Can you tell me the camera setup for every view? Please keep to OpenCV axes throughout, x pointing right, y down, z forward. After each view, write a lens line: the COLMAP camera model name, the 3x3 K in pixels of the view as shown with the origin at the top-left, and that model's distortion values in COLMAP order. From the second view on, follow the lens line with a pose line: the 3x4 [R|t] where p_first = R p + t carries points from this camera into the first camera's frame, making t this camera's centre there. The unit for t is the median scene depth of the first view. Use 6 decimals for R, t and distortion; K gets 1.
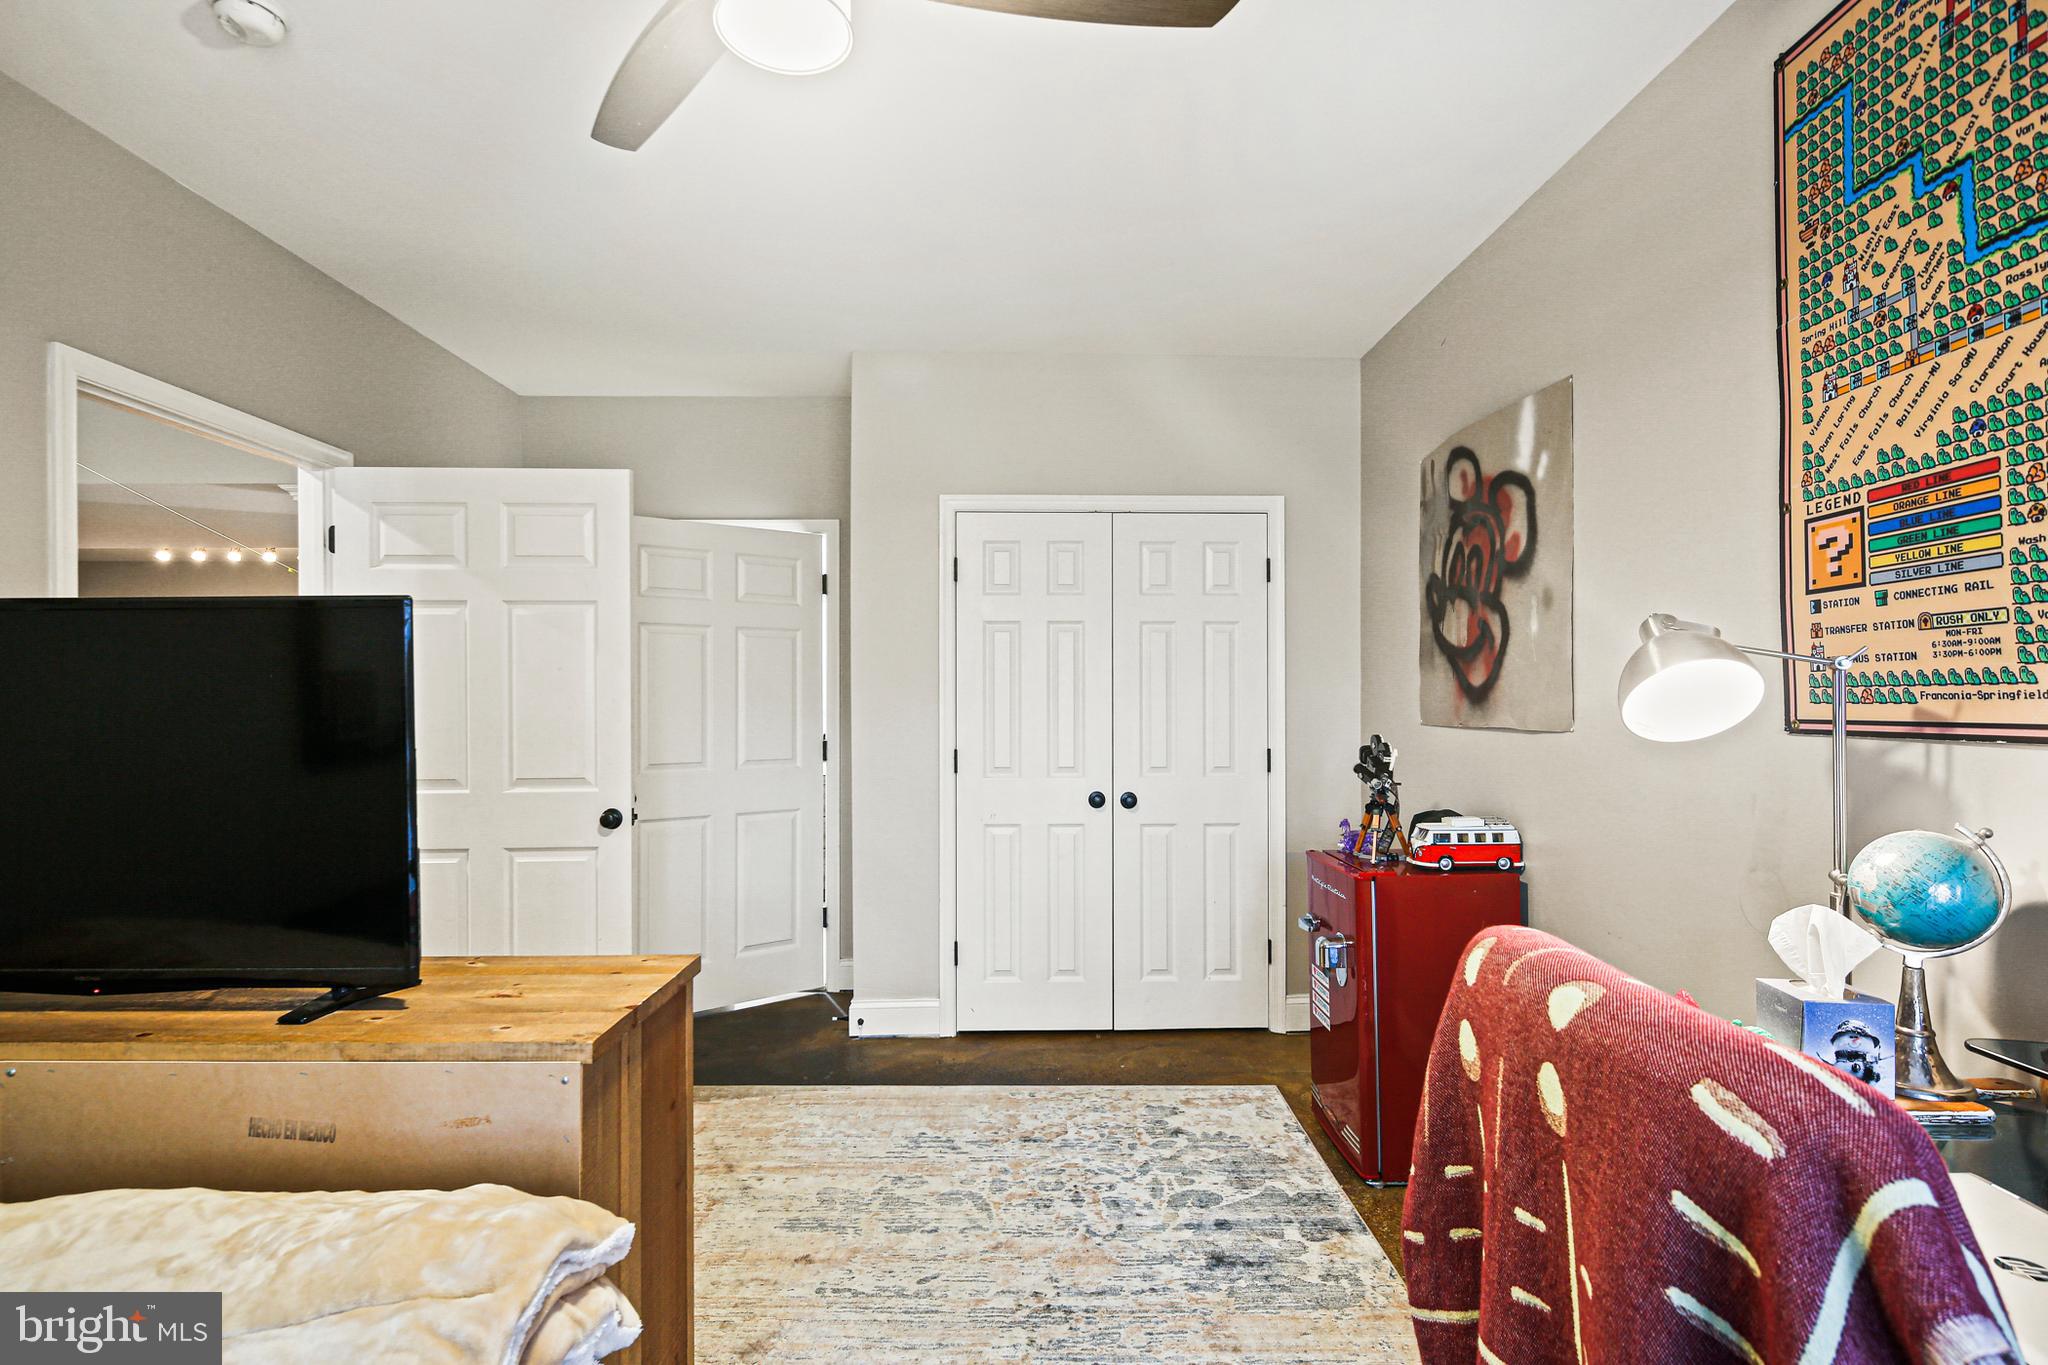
lens RADIAL K [[999.0, 0, 1025.6], [0, 999.0, 691.1], [0, 0, 1]] dist [0.005369, -0.004721]
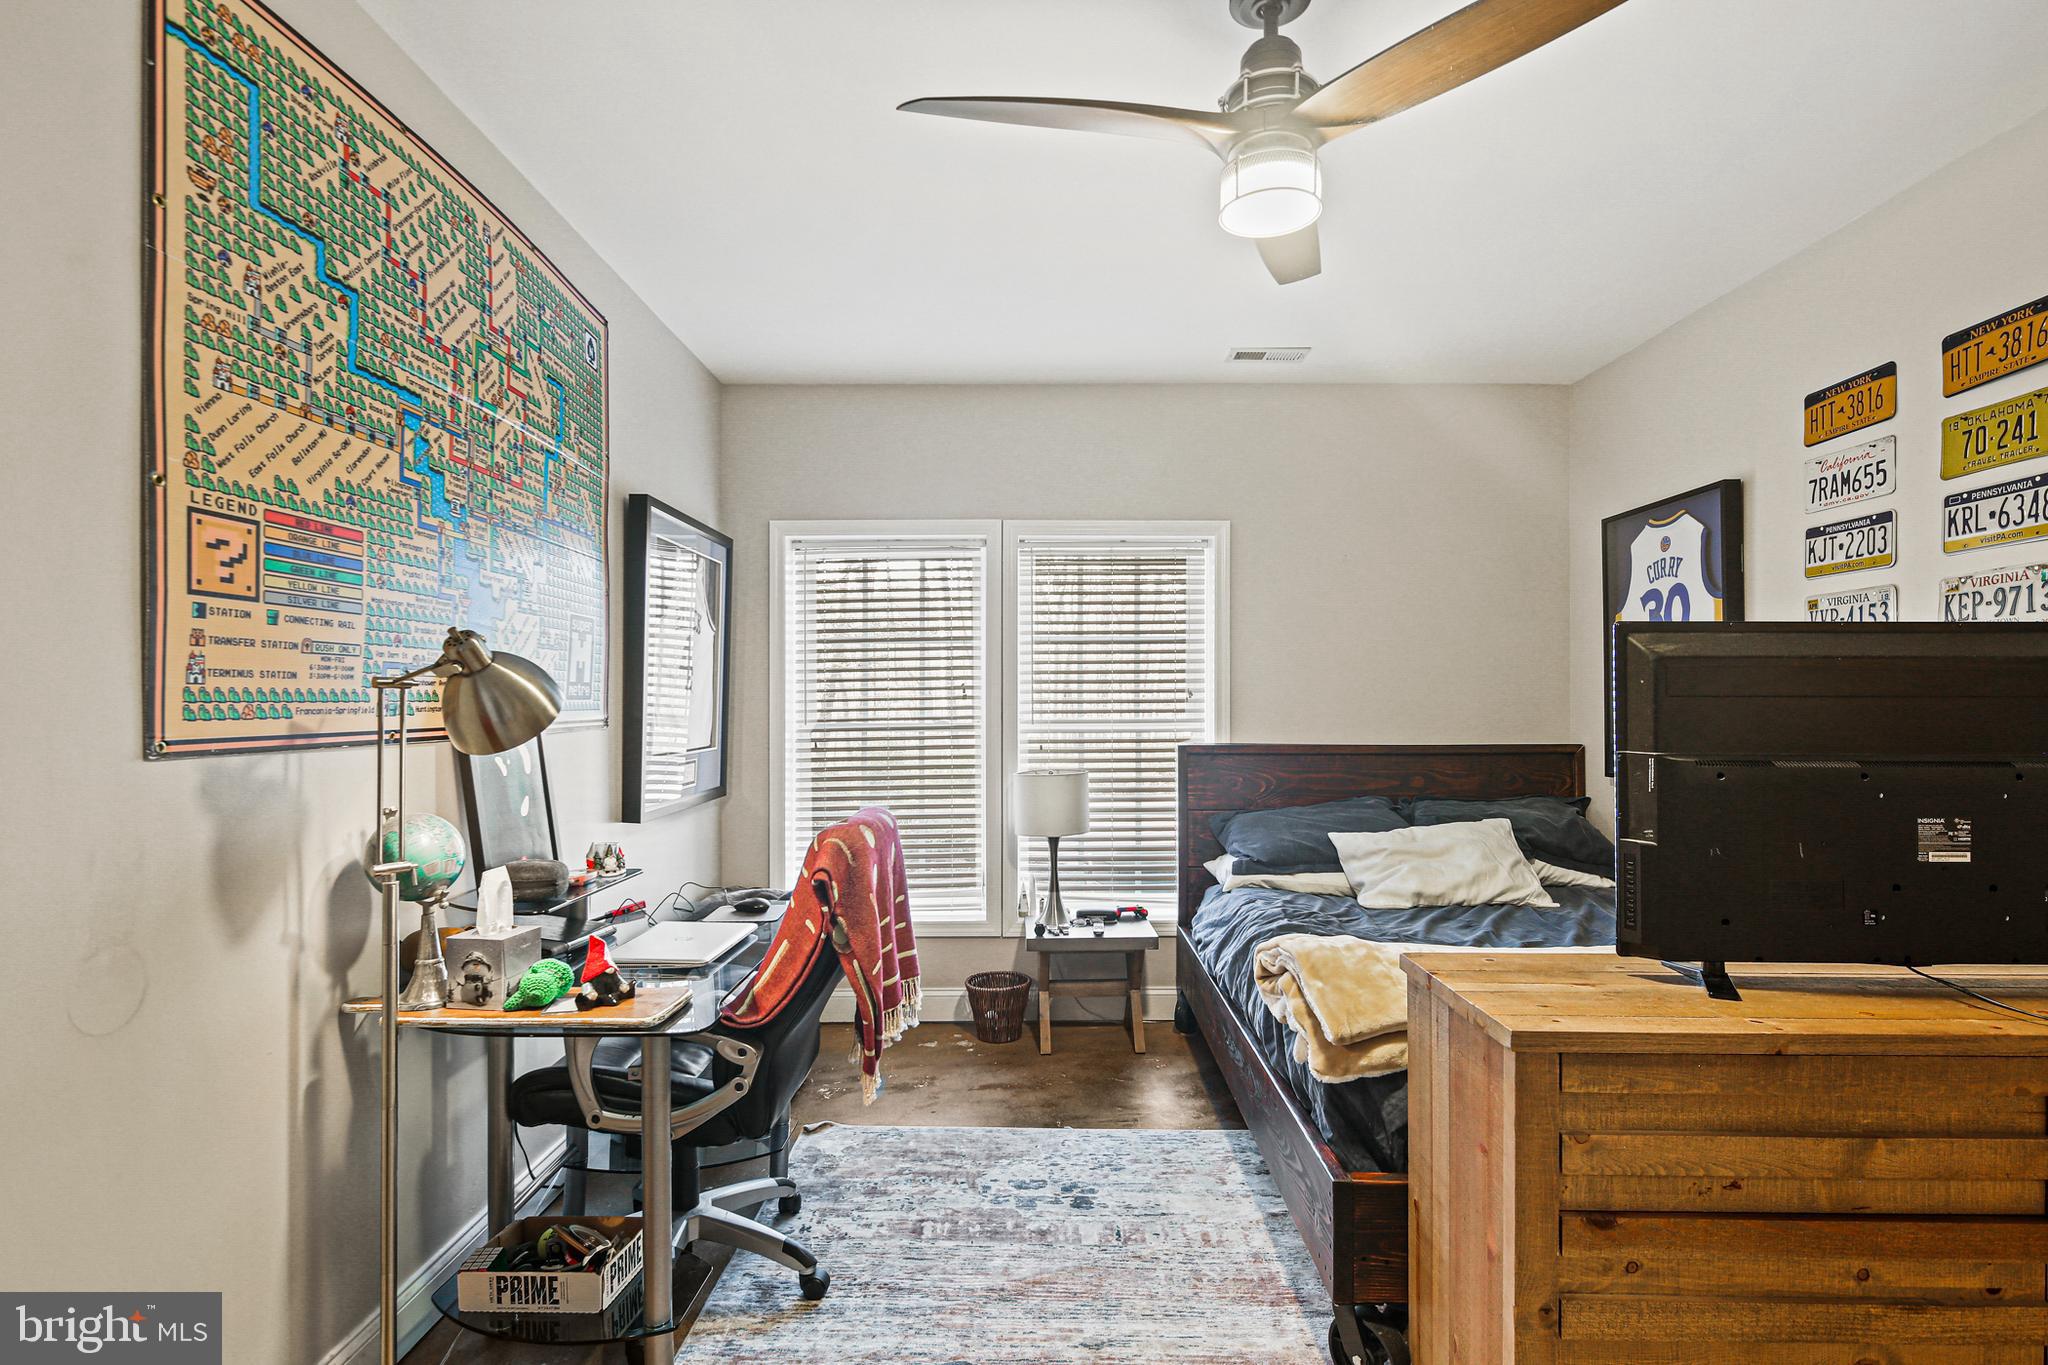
lens RADIAL K [[999.0, 0, 1023.5], [0, 999.0, 691.8], [0, 0, 1]] dist [0.005369, -0.004721]
pose [[-0.999654, 0.003031, 0.026121, 0.050172], [0.002532, 0.999814, -0.019125, 0.006209], [-0.026174, -0.019052, -0.999476, 2.056192]]
